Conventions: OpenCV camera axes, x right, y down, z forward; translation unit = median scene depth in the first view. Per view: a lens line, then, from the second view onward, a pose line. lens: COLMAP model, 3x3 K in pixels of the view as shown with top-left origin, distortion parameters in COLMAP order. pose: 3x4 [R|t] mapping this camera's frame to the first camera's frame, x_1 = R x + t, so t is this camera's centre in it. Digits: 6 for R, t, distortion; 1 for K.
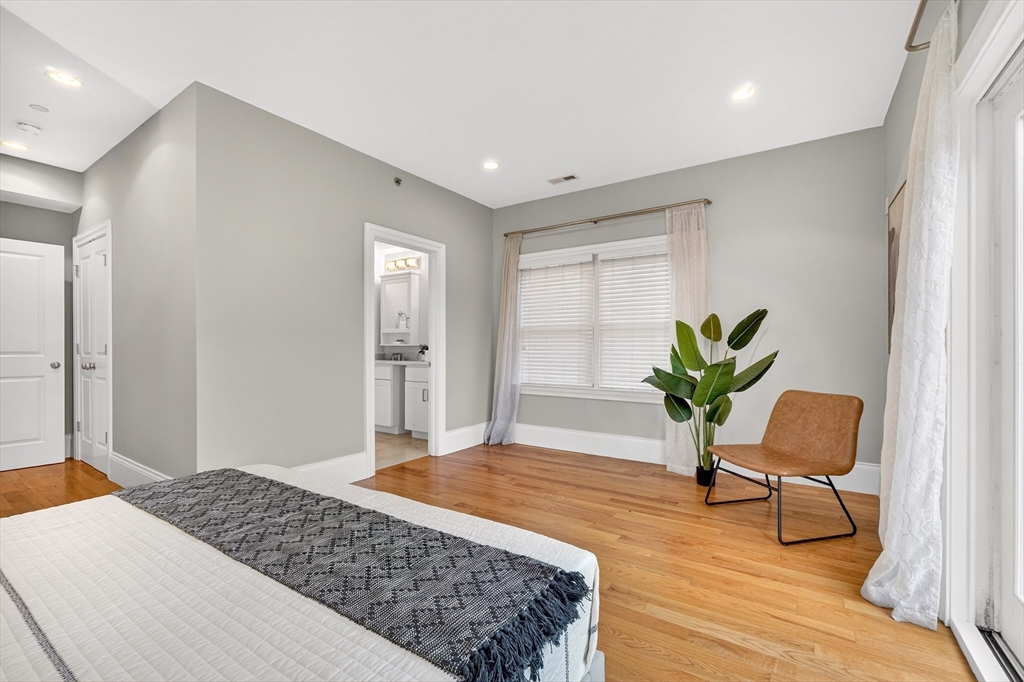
lens RADIAL K [[441.7, 0, 519.1], [0, 441.7, 349.4], [0, 0, 1]] dist [-0.017940, 0.006034]
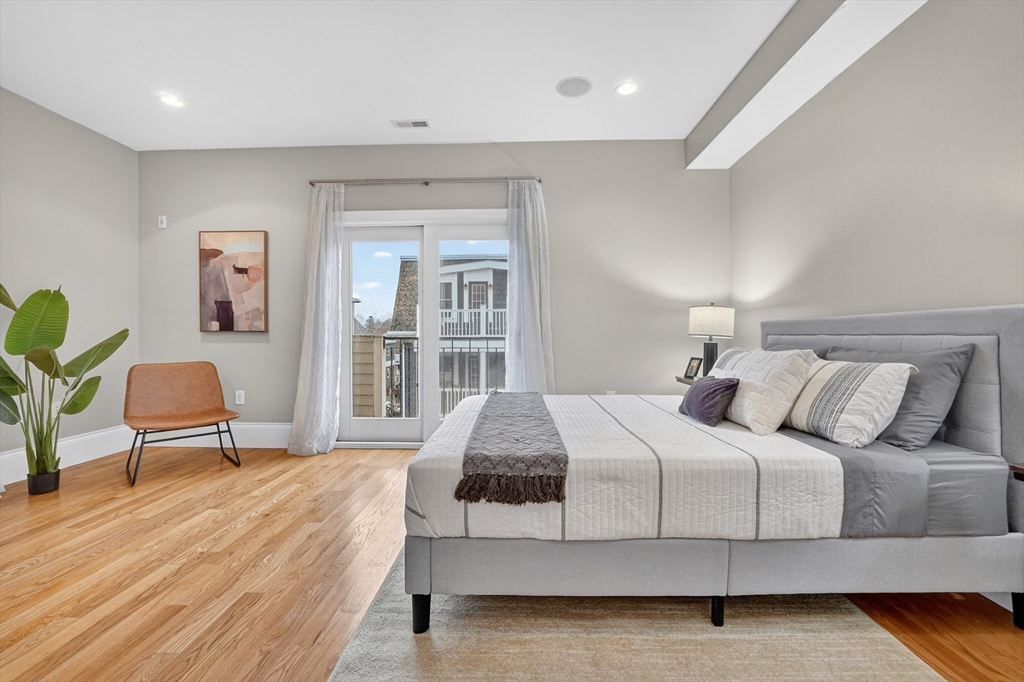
lens RADIAL K [[441.7, 0, 508.2], [0, 441.7, 336.2], [0, 0, 1]] dist [-0.017940, 0.006034]
pose [[-0.524280, 0.001428, 0.851545, -0.626199], [0.009448, 0.999947, 0.004141, 0.019204], [-0.851493, 0.010216, -0.524266, 0.598640]]
